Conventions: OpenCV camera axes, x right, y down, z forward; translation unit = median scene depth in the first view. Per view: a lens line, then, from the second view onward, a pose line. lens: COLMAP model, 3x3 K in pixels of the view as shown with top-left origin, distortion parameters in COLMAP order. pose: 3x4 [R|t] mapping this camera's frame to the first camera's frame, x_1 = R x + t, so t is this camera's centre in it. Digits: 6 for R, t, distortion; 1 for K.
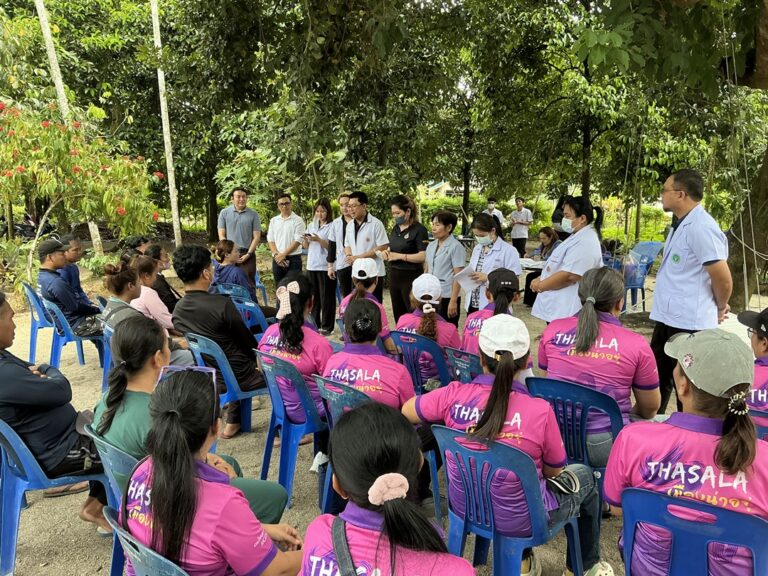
lens RADIAL K [[623.0, 0, 383.2], [0, 623.0, 288.2], [0, 0, 1]] dist [0.006936, -0.001621]
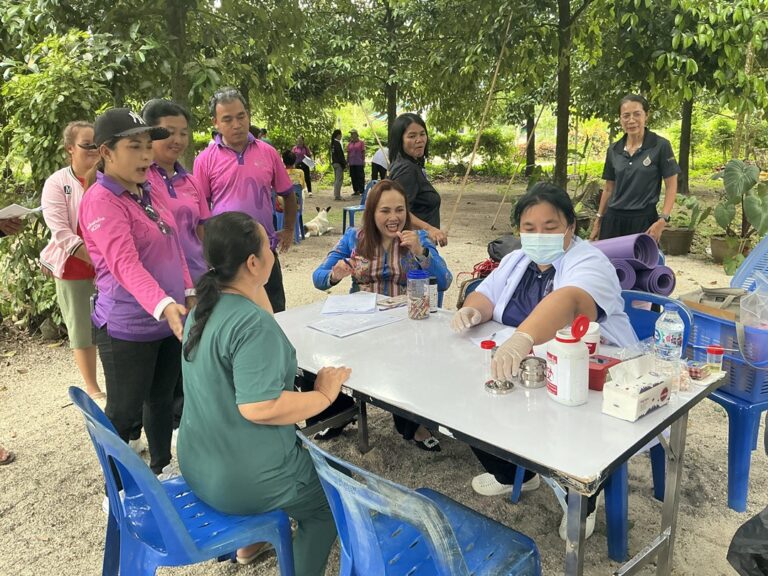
lens RADIAL K [[623.0, 0, 384.9], [0, 623.0, 288.1], [0, 0, 1]] dist [0.006936, -0.001621]
pose [[0.998497, -0.029684, 0.046082, 0.133857], [0.025093, 0.994950, 0.097182, -0.047223], [-0.048734, -0.095879, 0.994199, 0.443332]]
